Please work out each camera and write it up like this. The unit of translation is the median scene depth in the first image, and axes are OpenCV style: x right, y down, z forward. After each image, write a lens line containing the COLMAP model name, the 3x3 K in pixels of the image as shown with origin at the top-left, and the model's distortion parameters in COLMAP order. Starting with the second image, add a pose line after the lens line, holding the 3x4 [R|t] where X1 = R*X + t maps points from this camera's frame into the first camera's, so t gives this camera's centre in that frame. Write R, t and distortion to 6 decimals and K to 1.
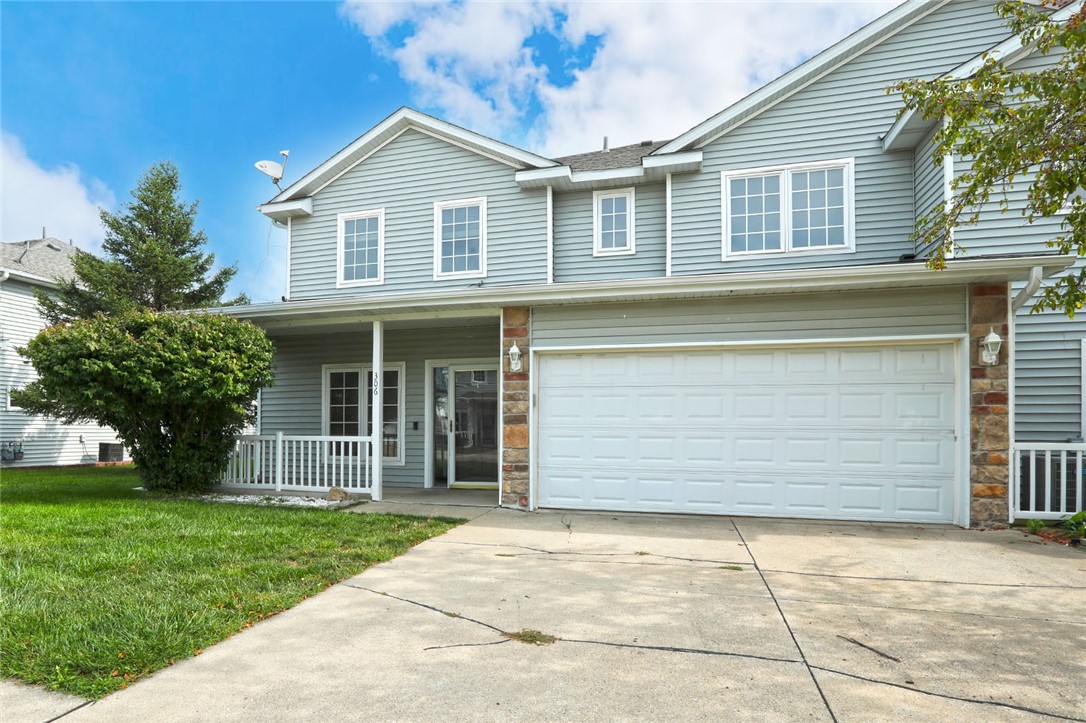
lens RADIAL K [[517.1, 0, 566.2], [0, 517.1, 360.9], [0, 0, 1]] dist [-0.018524, 0.001253]
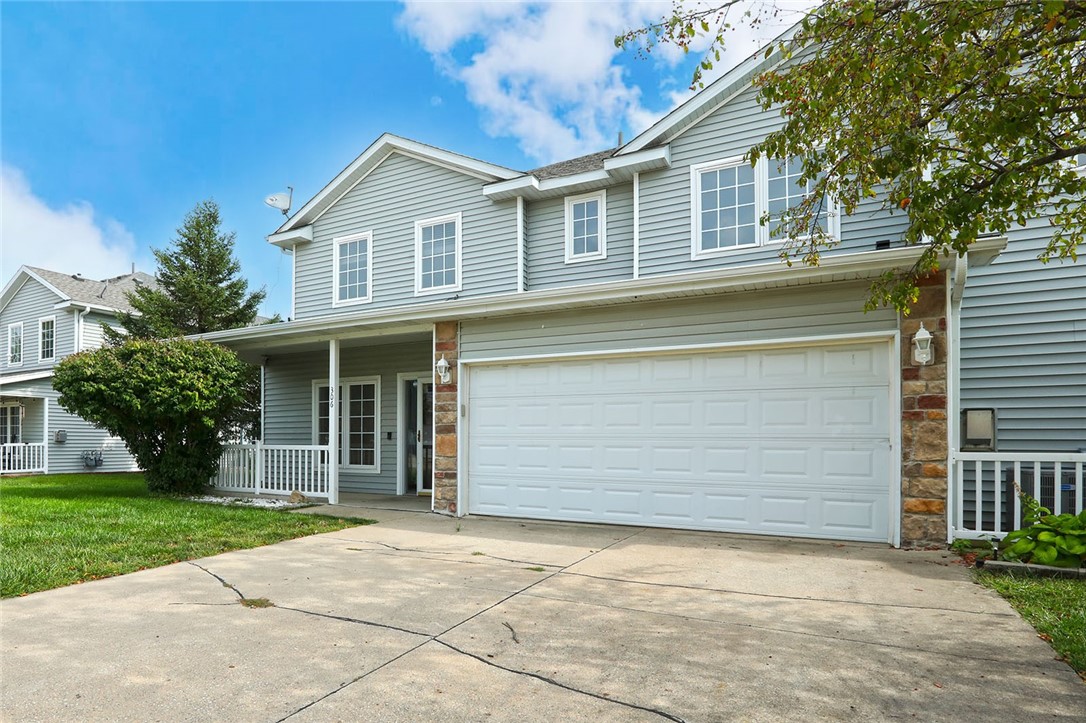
lens RADIAL K [[552.0, 0, 543.0], [0, 552.0, 361.5], [0, 0, 1]] dist [-0.016345, -0.000430]
pose [[0.979813, -0.030246, -0.197616, 0.319059], [0.028280, 0.999519, -0.012765, -0.003867], [0.197907, 0.006918, 0.980196, -0.058857]]
